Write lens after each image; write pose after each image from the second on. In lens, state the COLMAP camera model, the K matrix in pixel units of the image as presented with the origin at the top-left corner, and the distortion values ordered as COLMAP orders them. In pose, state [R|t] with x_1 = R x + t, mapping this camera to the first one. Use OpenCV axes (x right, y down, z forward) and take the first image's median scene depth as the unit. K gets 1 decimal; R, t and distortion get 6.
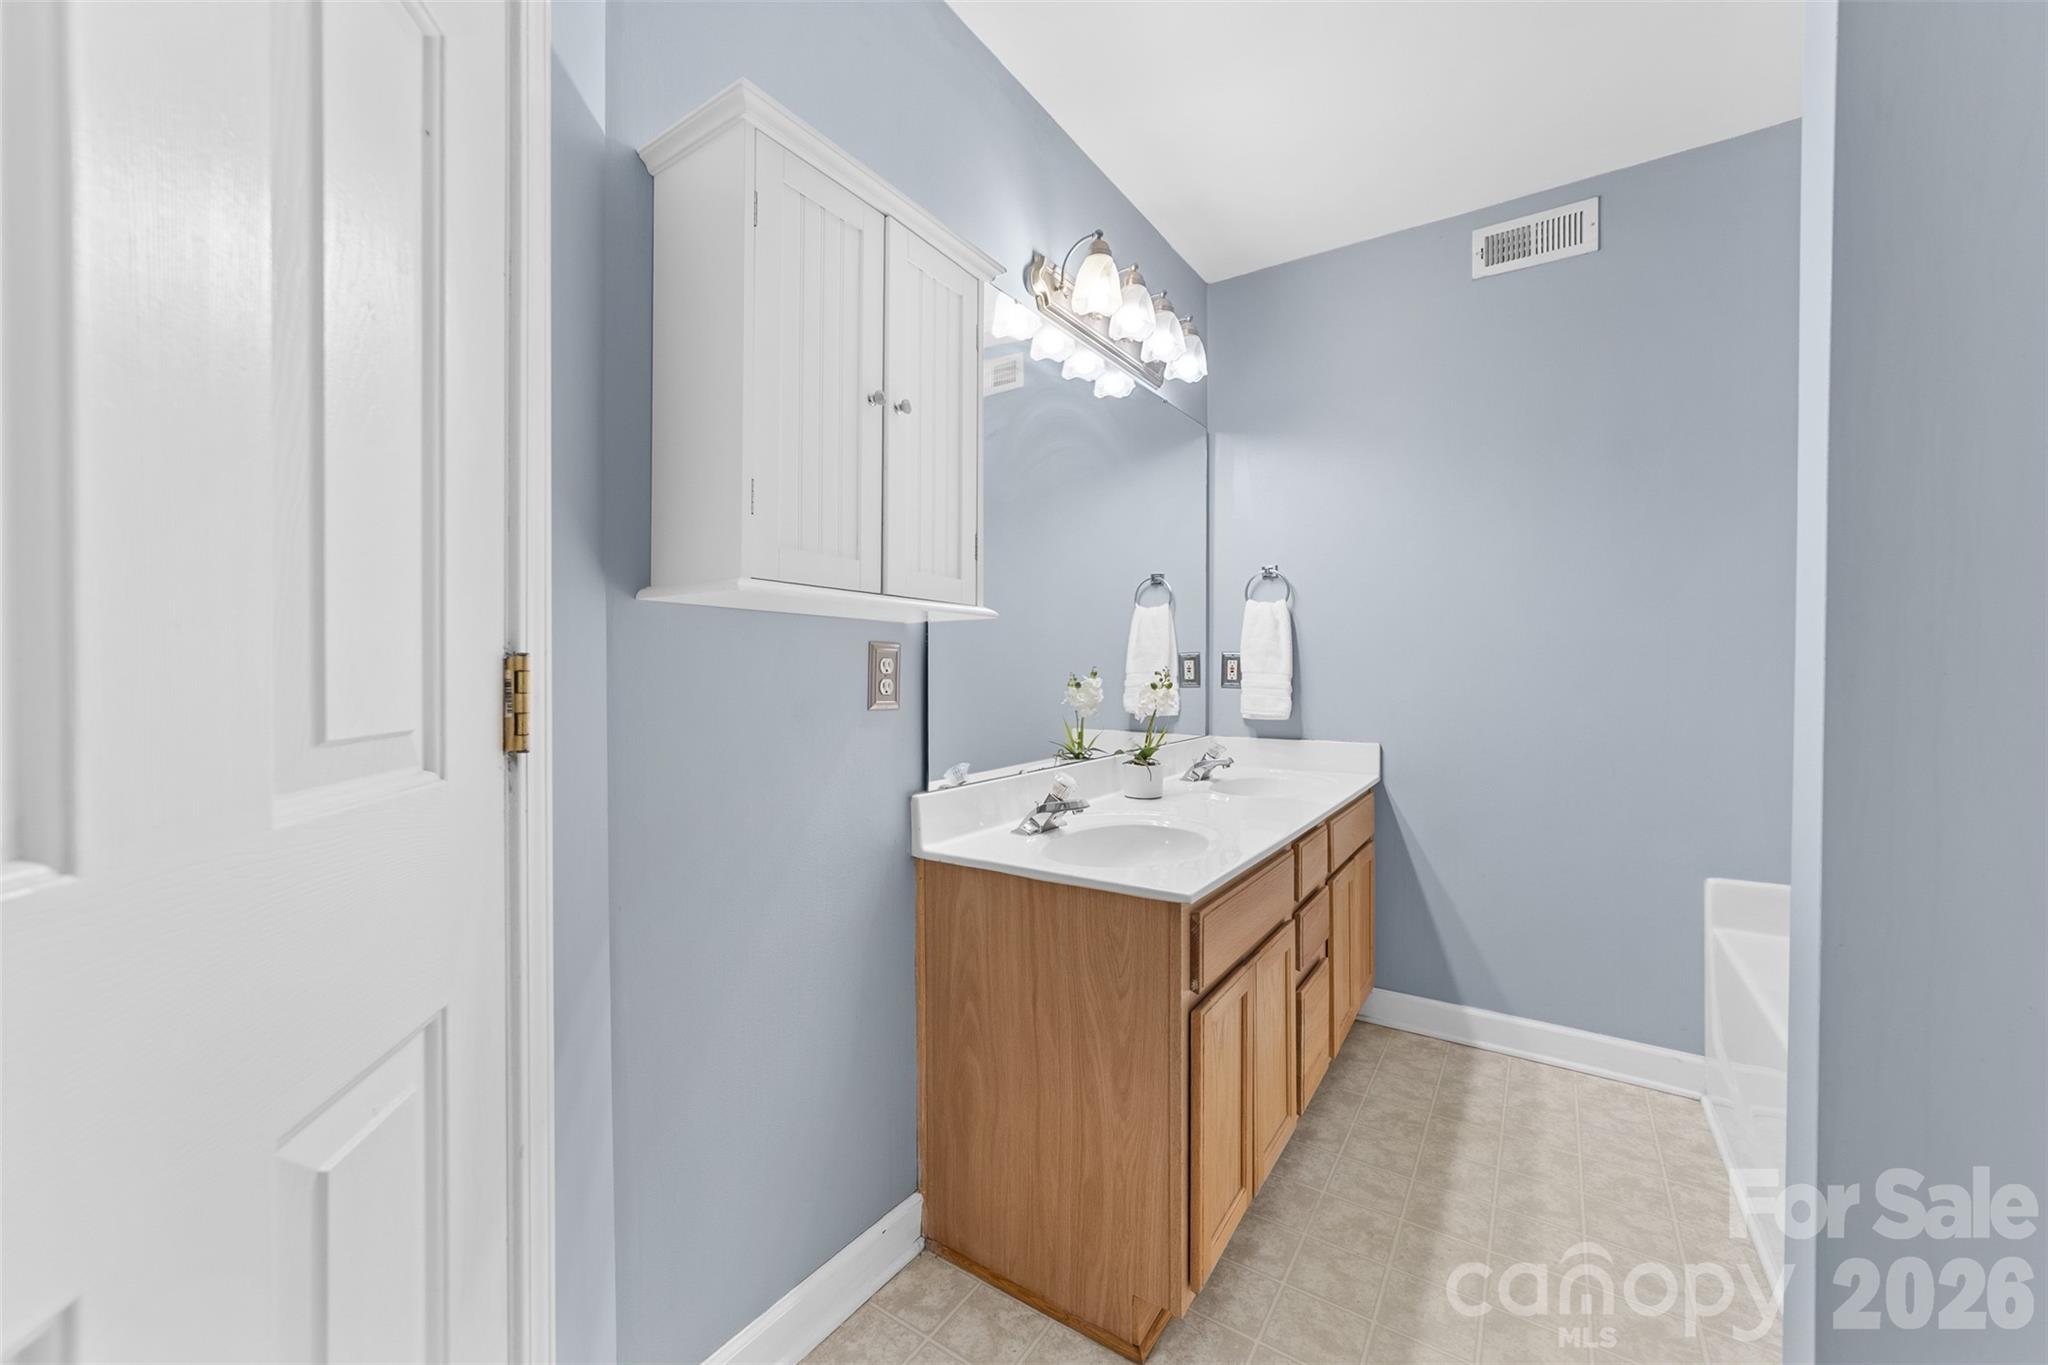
lens RADIAL K [[796.3, 0, 1013.8], [0, 796.3, 676.5], [0, 0, 1]] dist [-0.001661, 0.000035]
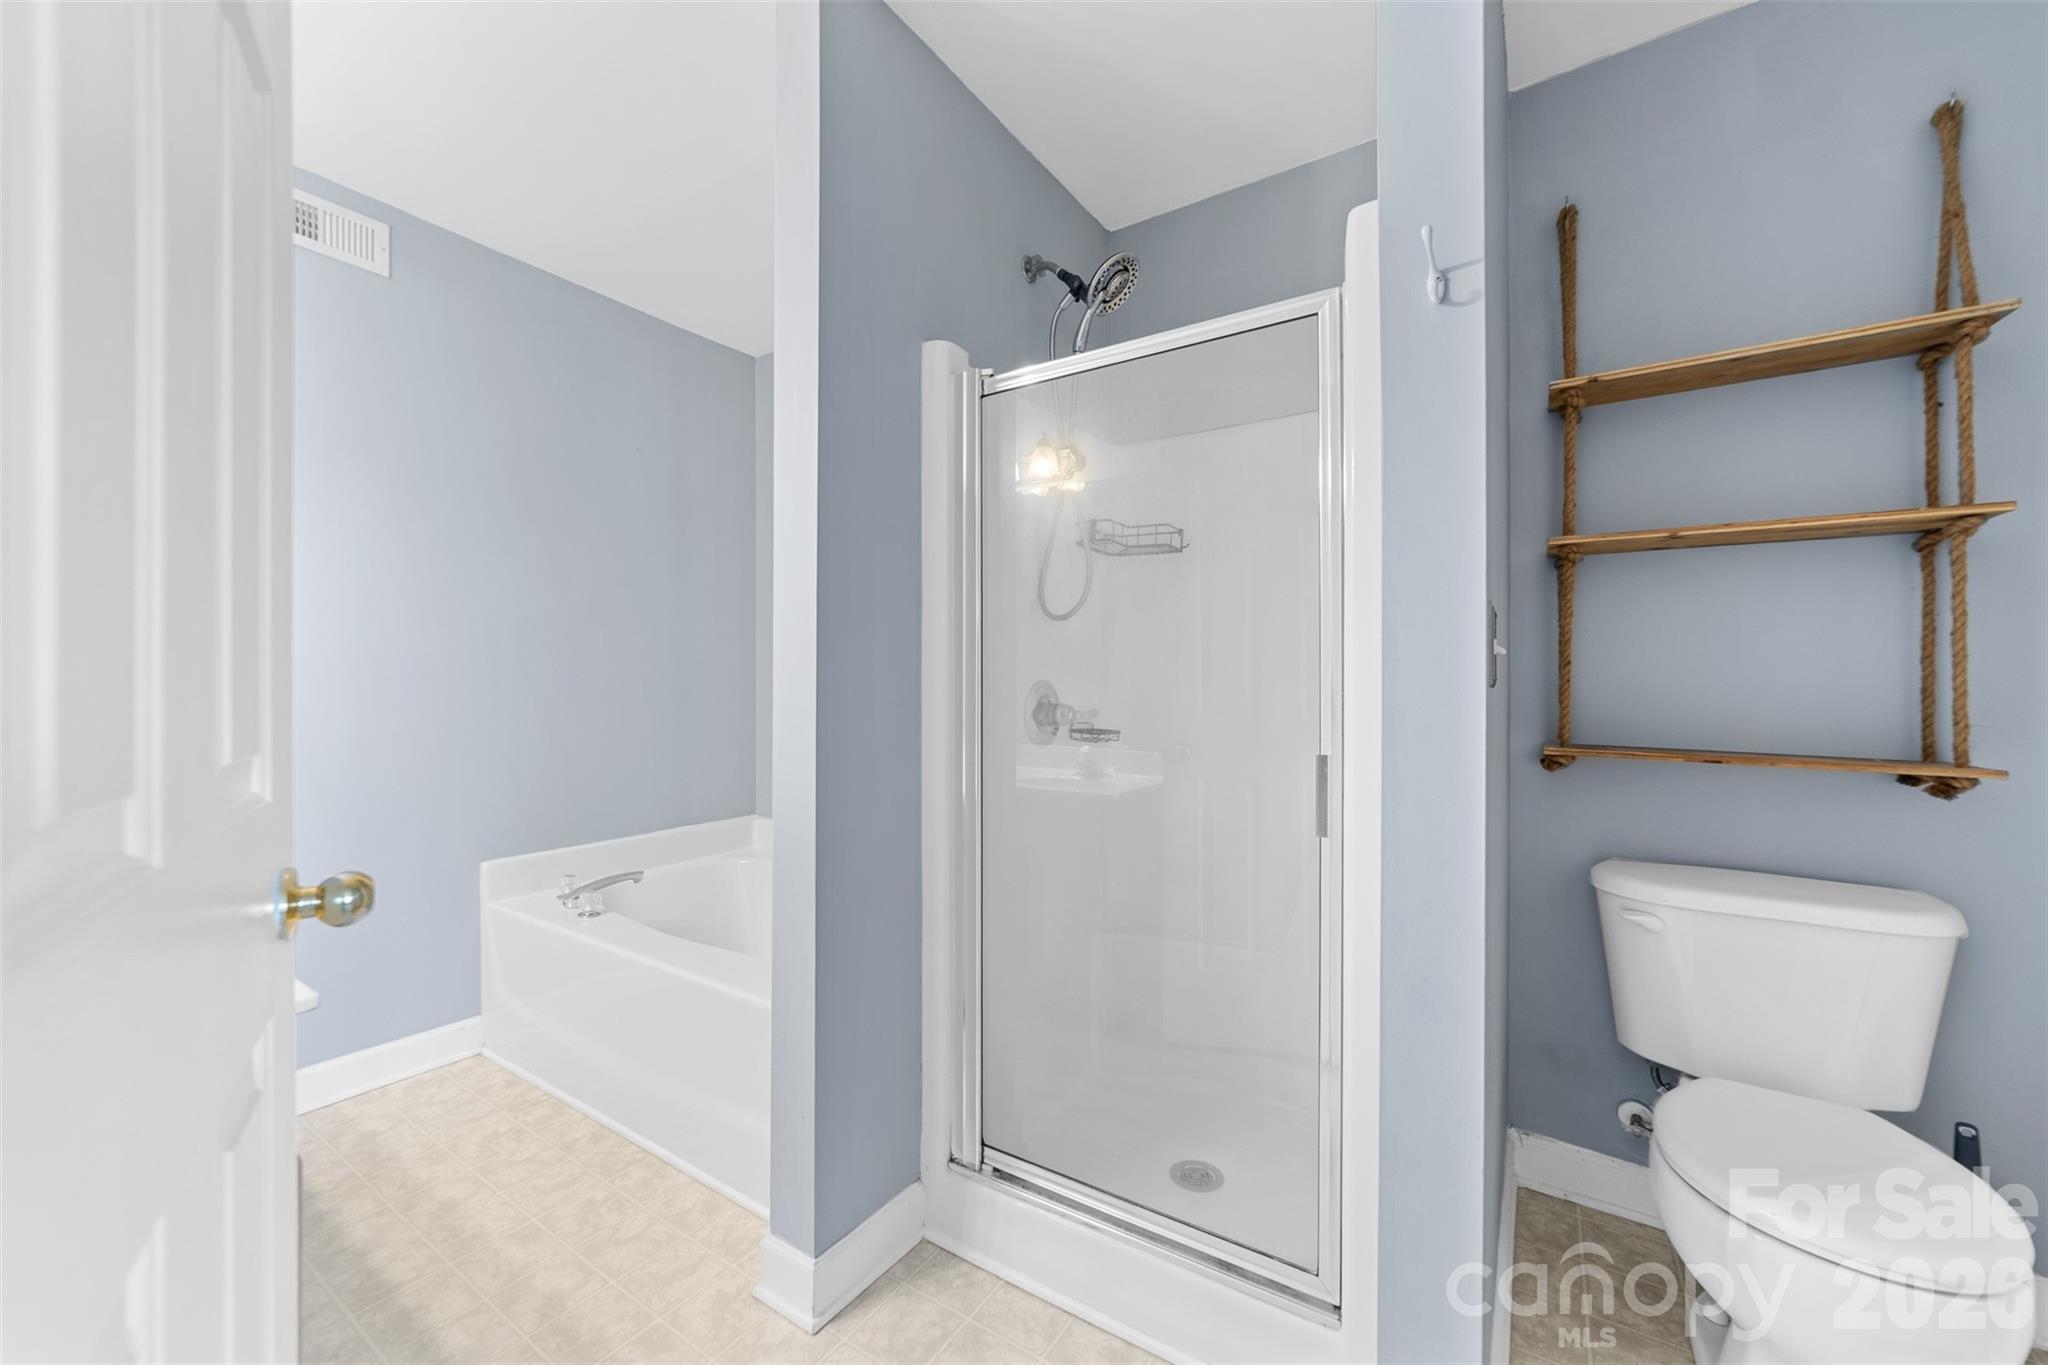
lens RADIAL K [[796.3, 0, 1013.8], [0, 796.3, 676.5], [0, 0, 1]] dist [-0.001661, 0.000035]
pose [[-0.011004, 0.008820, 0.999901, -0.370270], [0.012860, 0.999880, -0.008678, -0.000165], [-0.999857, 0.012763, -0.011116, 0.258503]]
